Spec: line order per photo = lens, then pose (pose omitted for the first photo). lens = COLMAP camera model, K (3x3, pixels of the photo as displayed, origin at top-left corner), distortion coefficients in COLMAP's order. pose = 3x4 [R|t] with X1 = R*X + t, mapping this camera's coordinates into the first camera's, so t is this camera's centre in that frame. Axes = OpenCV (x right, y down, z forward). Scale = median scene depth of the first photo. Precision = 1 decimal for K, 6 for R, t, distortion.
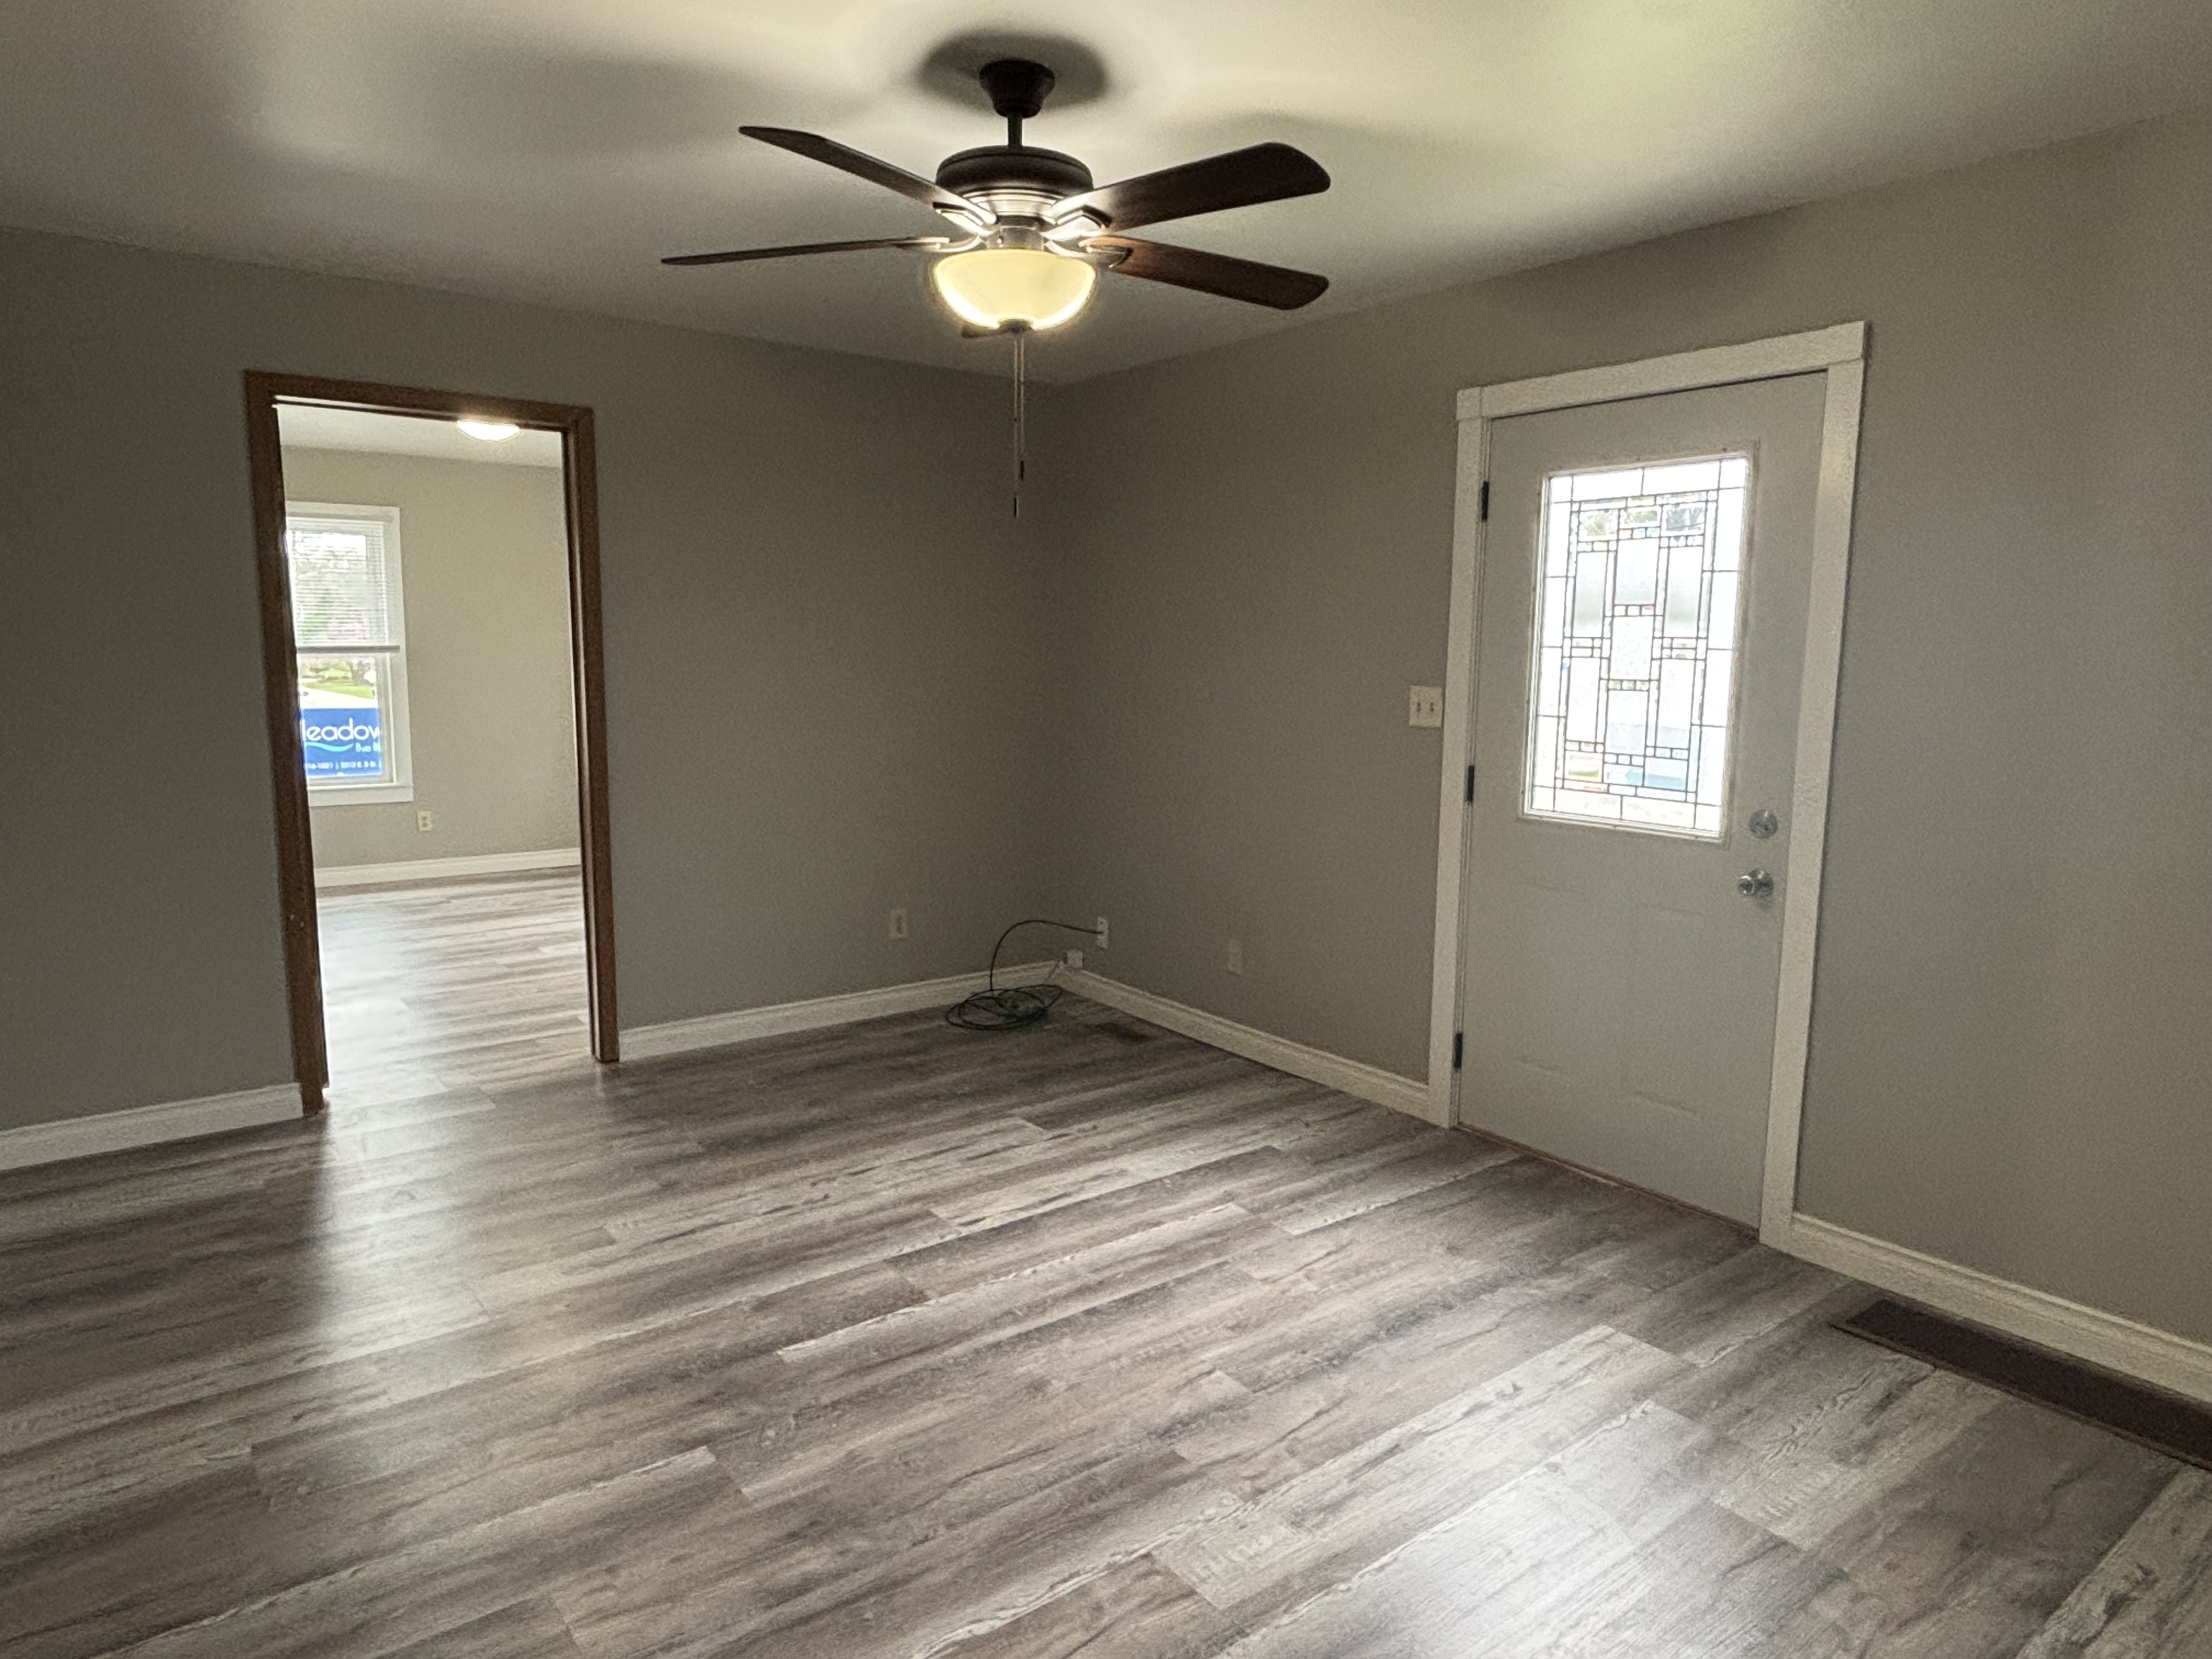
lens RADIAL K [[1355.5, 0, 1112.0], [0, 1355.5, 824.1], [0, 0, 1]] dist [0.058389, -0.068949]
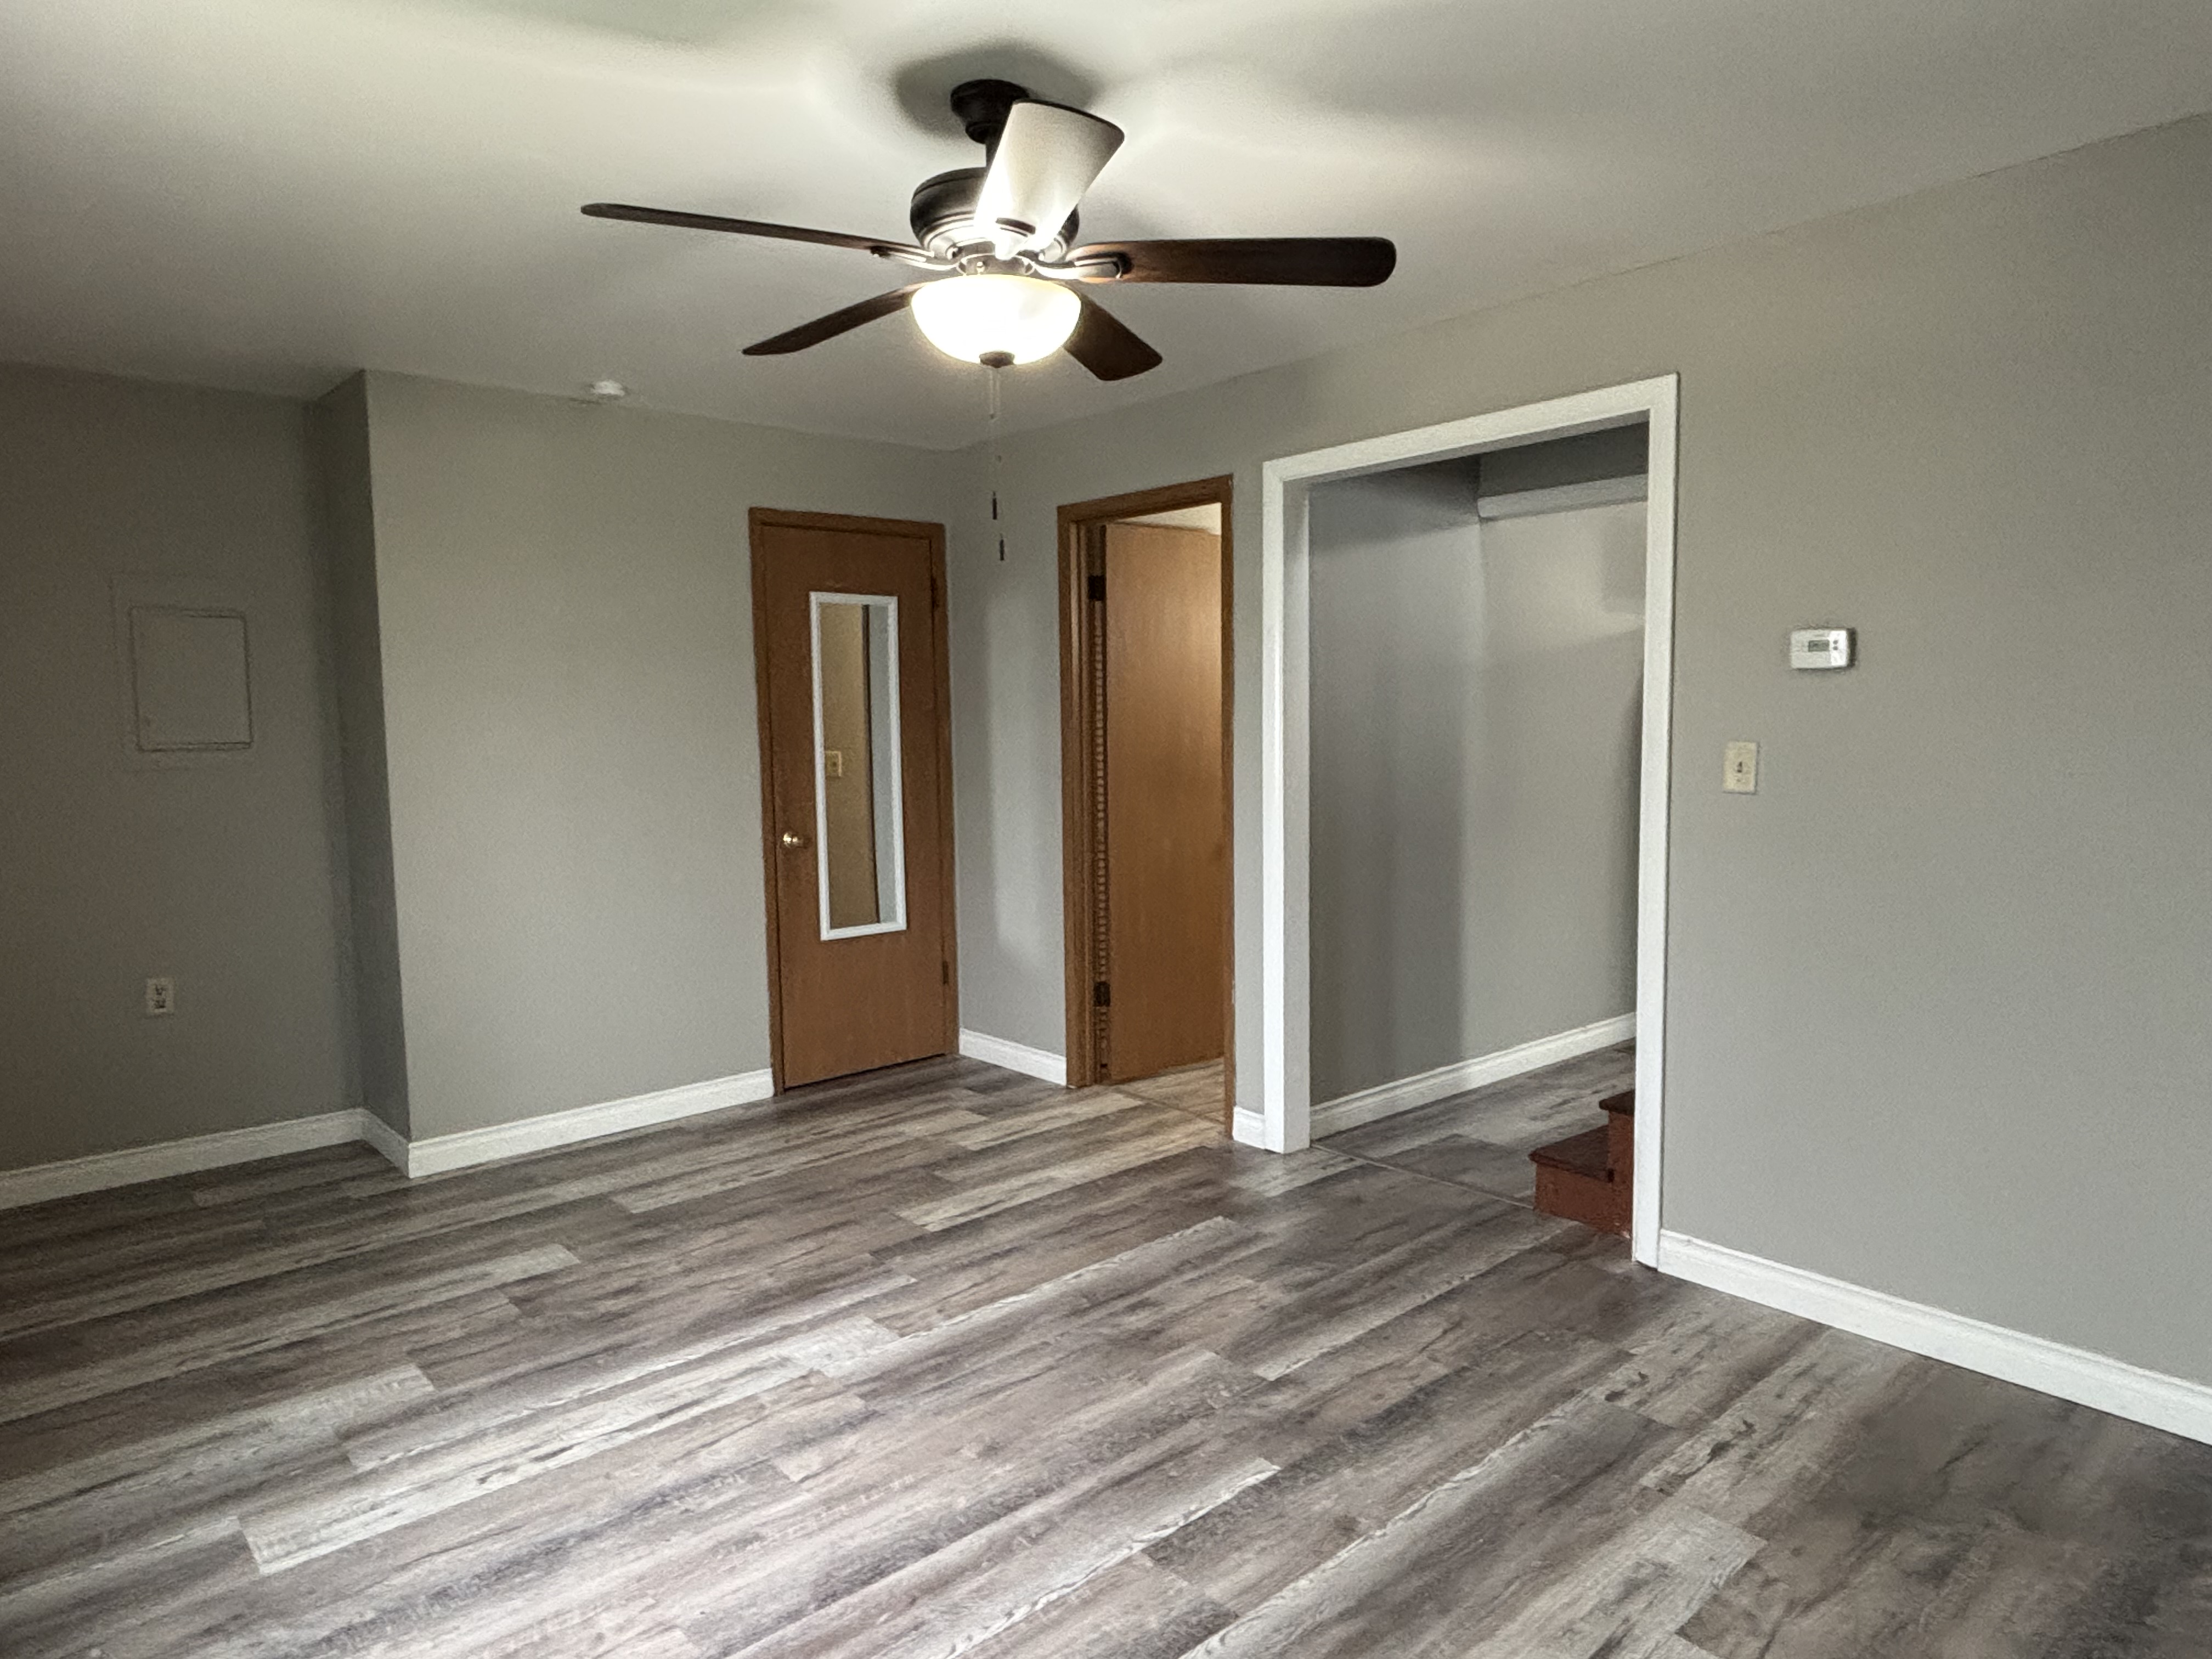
lens RADIAL K [[1359.1, 0, 1093.9], [0, 1359.1, 820.6], [0, 0, 1]] dist [0.035573, -0.038383]
pose [[-0.997732, 0.007614, -0.066874, -0.053144], [-0.006692, 0.977436, 0.211123, -0.189958], [0.066973, 0.211092, -0.975169, 1.495205]]
